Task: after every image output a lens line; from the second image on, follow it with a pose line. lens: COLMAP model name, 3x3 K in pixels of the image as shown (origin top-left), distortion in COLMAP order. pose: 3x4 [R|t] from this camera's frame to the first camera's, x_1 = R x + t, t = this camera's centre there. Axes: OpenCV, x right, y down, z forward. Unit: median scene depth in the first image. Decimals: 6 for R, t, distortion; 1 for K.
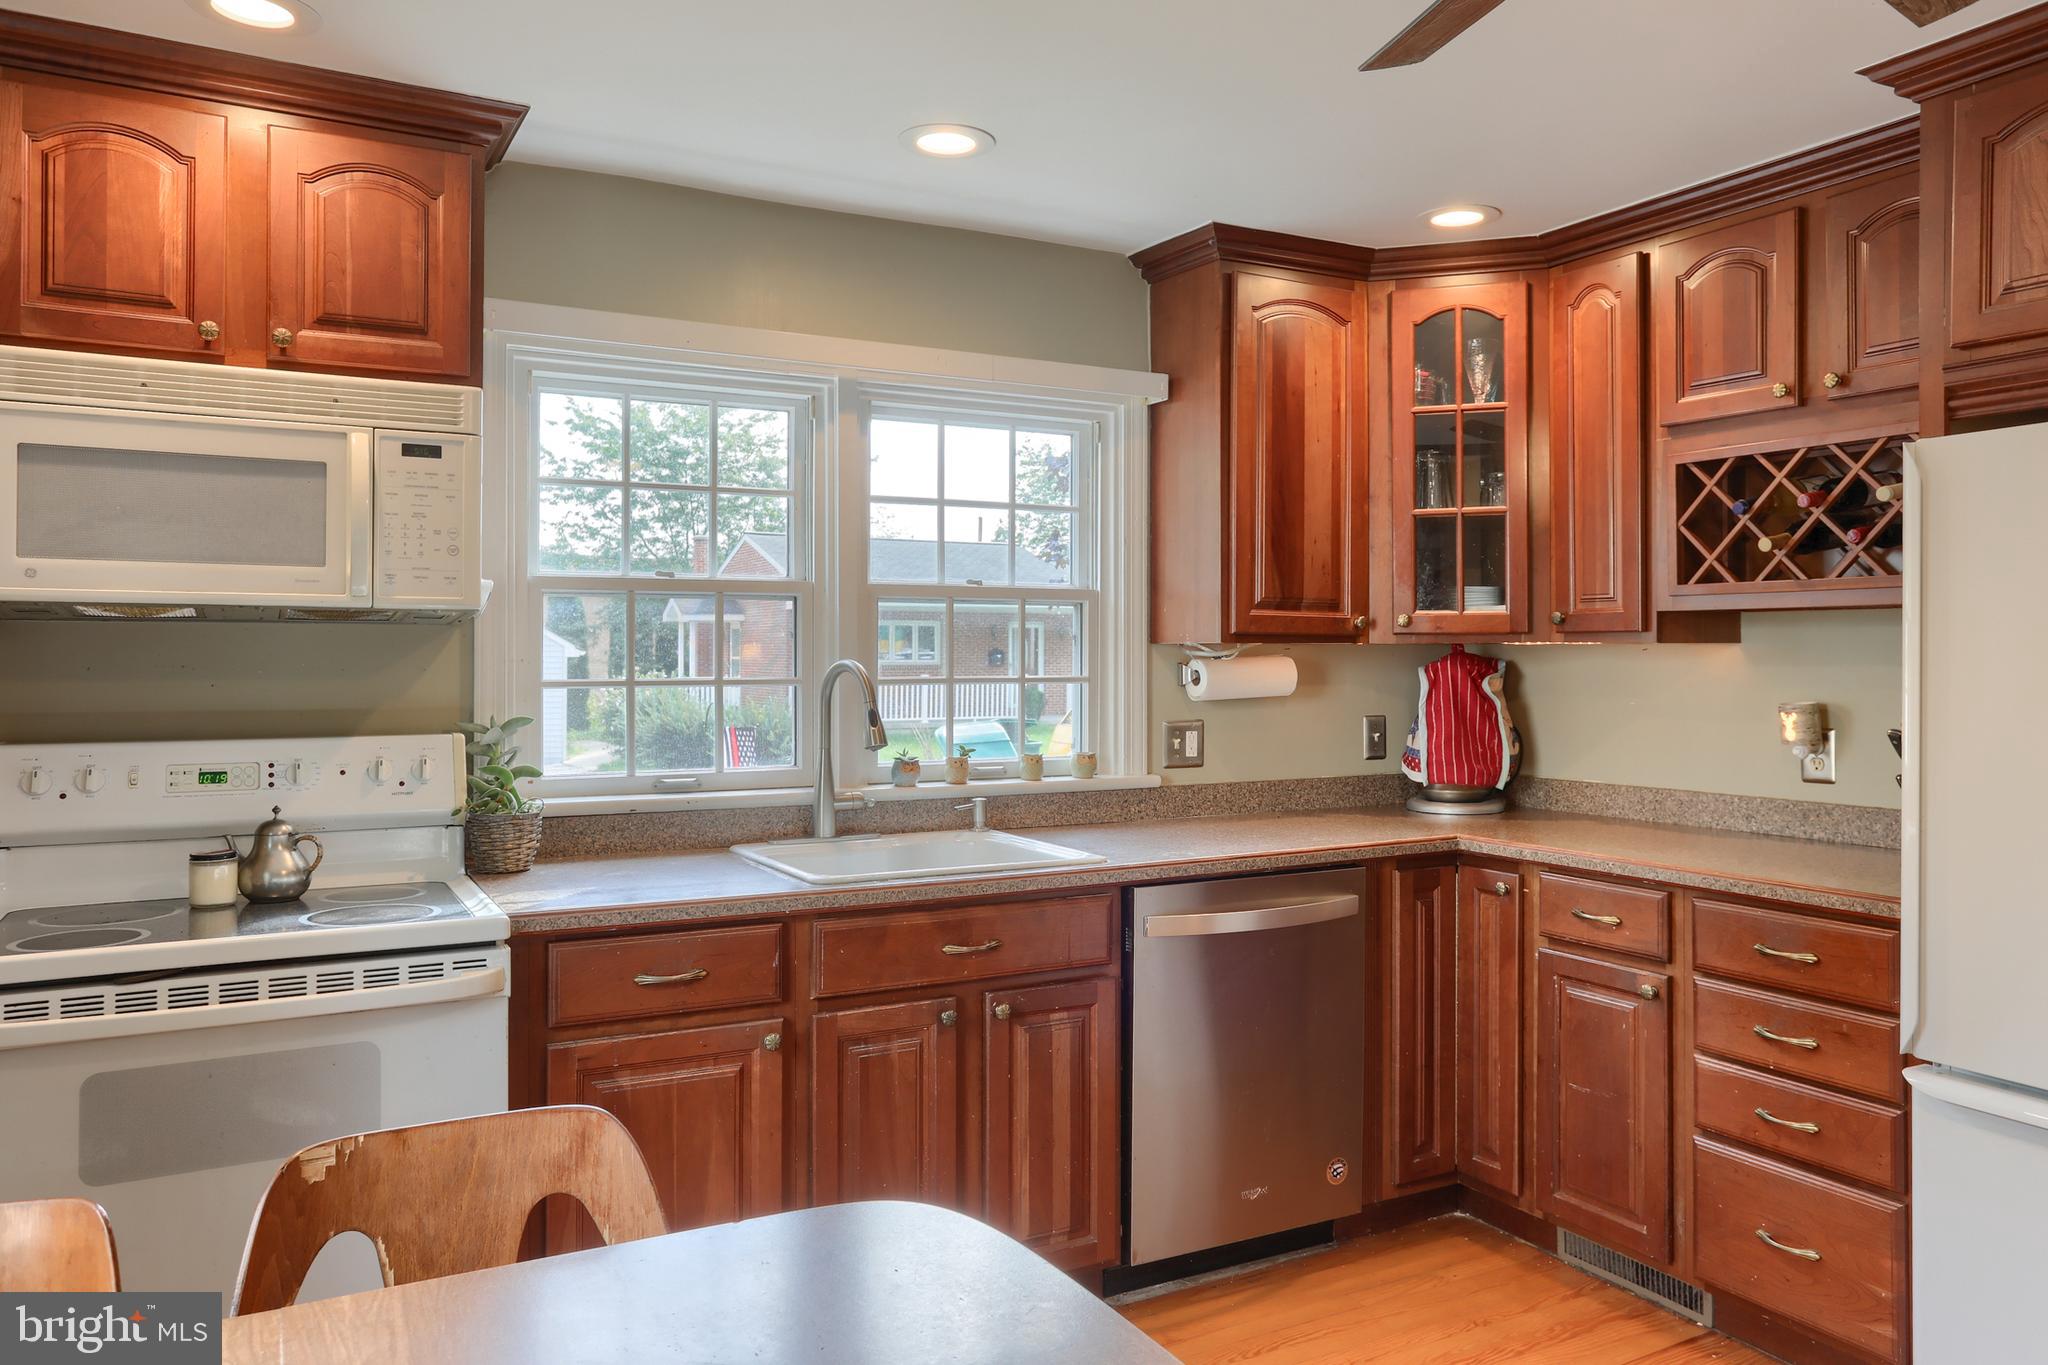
lens RADIAL K [[1422.0, 0, 998.2], [0, 1422.0, 652.5], [0, 0, 1]] dist [-0.018801, 0.026654]
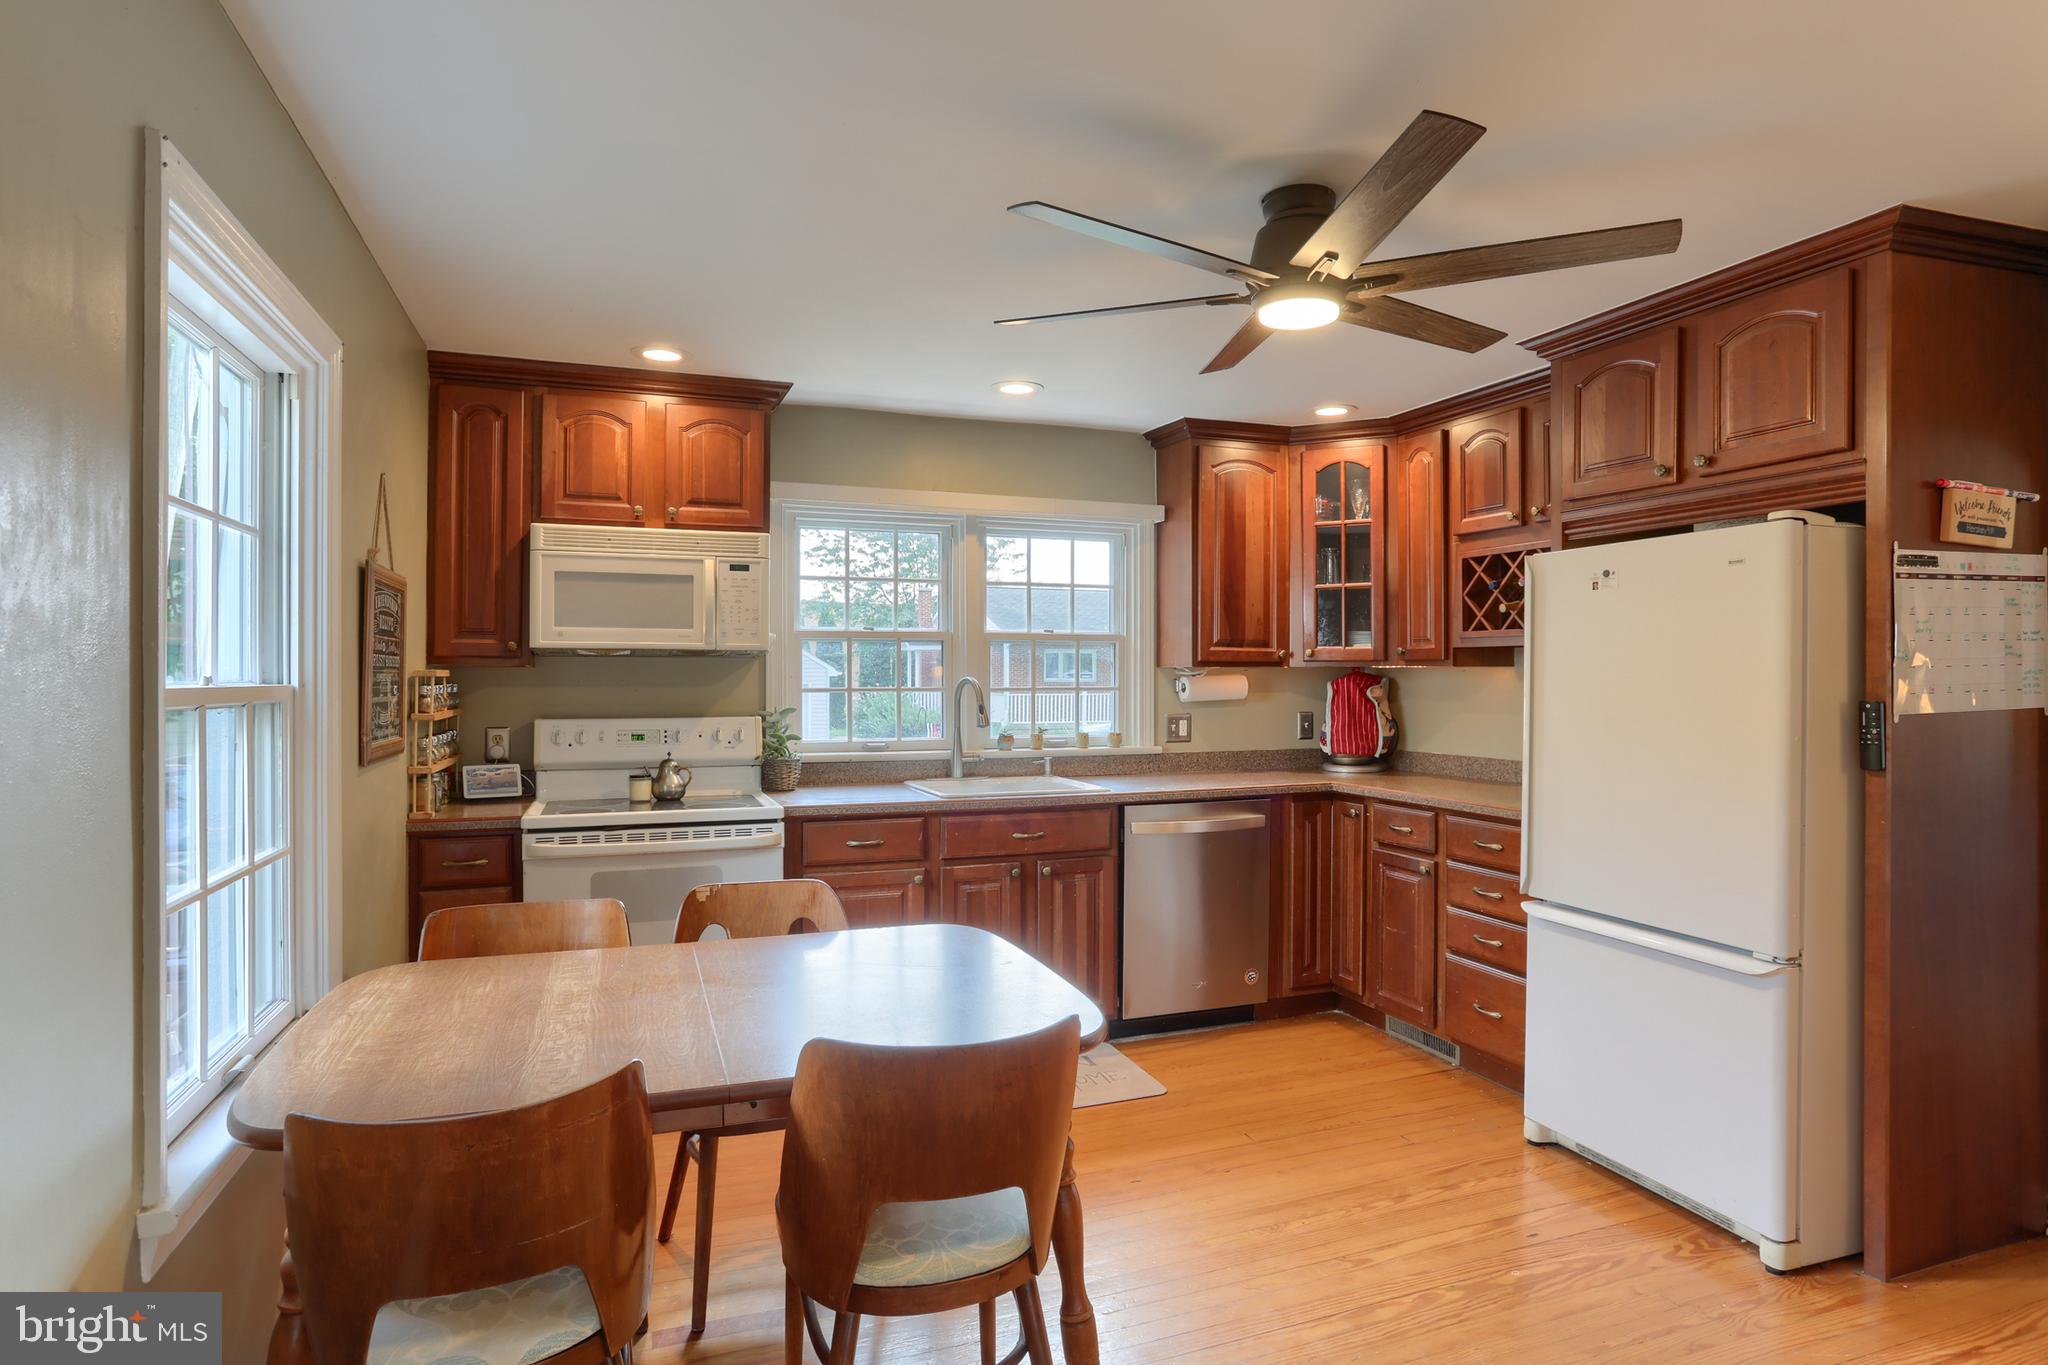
lens RADIAL K [[1076.9, 0, 980.9], [0, 1076.9, 687.9], [0, 0, 1]] dist [-0.047691, 0.026233]
pose [[0.987630, 0.001499, -0.156798, 0.125671], [0.000781, 0.999895, 0.014472, -0.000458], [0.156803, -0.014416, 0.987525, -0.336828]]
